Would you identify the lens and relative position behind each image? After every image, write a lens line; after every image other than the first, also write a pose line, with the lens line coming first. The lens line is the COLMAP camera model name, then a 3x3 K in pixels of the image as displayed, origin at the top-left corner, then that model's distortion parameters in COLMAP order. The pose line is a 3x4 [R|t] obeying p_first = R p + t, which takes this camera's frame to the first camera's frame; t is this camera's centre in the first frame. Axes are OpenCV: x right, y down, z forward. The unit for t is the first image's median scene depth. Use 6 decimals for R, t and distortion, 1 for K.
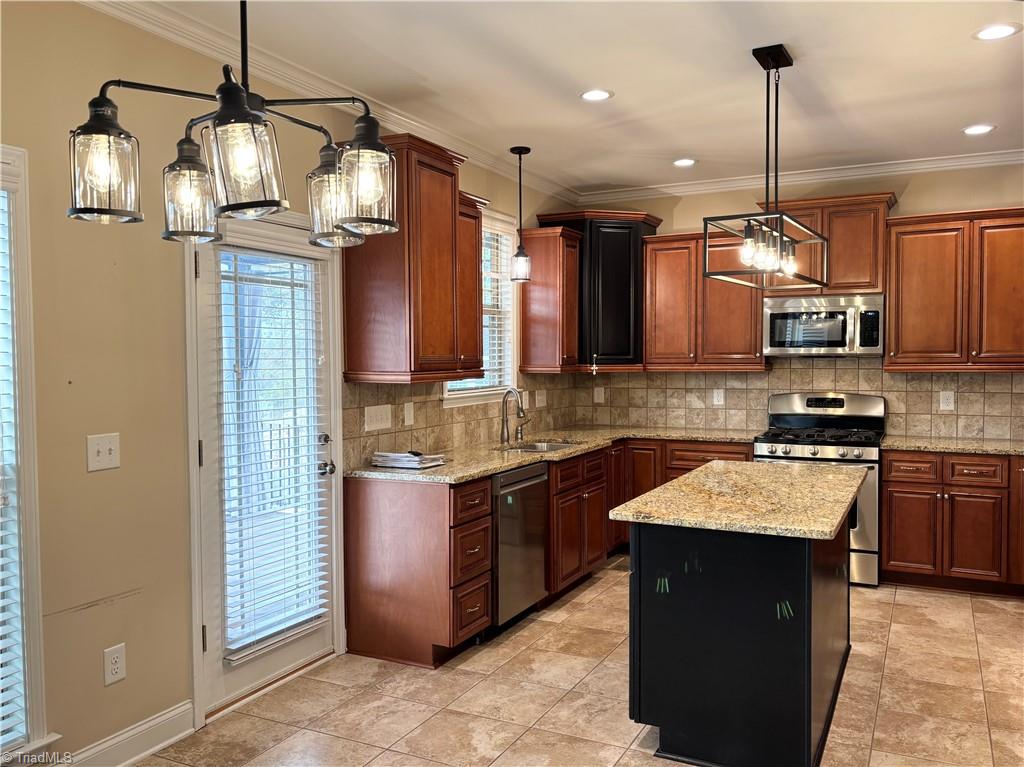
lens RADIAL K [[776.2, 0, 512.0], [0, 776.2, 383.5], [0, 0, 1]] dist [0.042828, -0.046289]
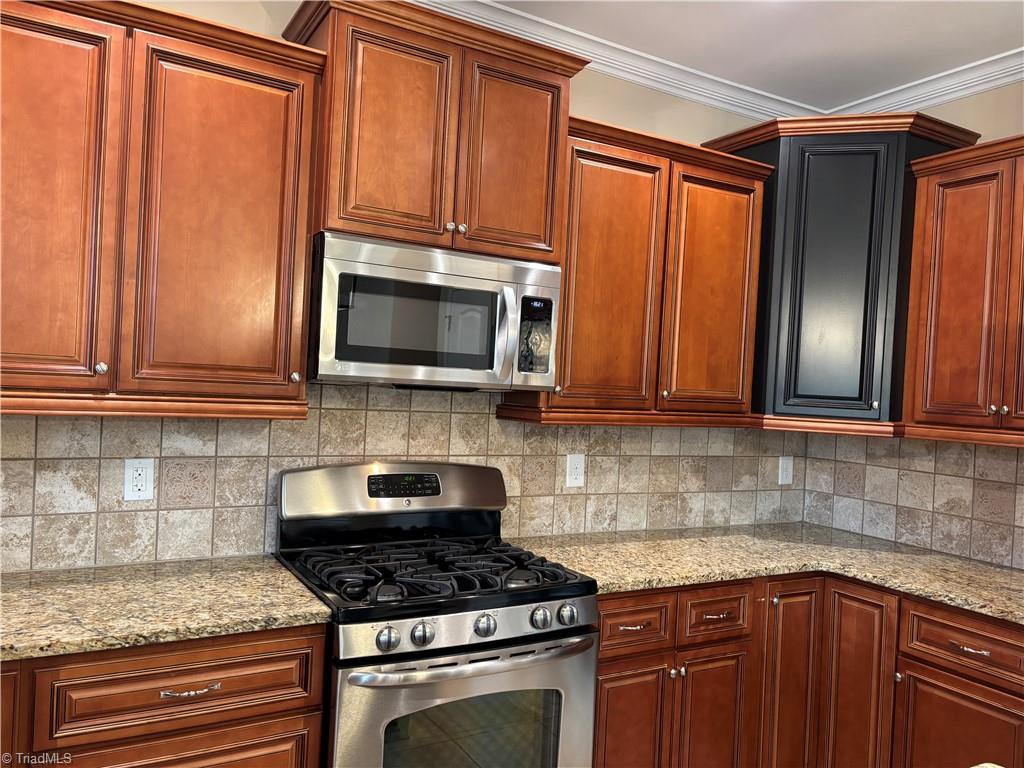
lens RADIAL K [[776.2, 0, 512.0], [0, 776.2, 384.0], [0, 0, 1]] dist [0.042828, -0.046289]
pose [[0.540240, 0.030510, 0.840958, 0.046690], [-0.022687, 0.999507, -0.021688, -0.026590], [-0.841205, -0.007362, 0.540666, 0.692415]]
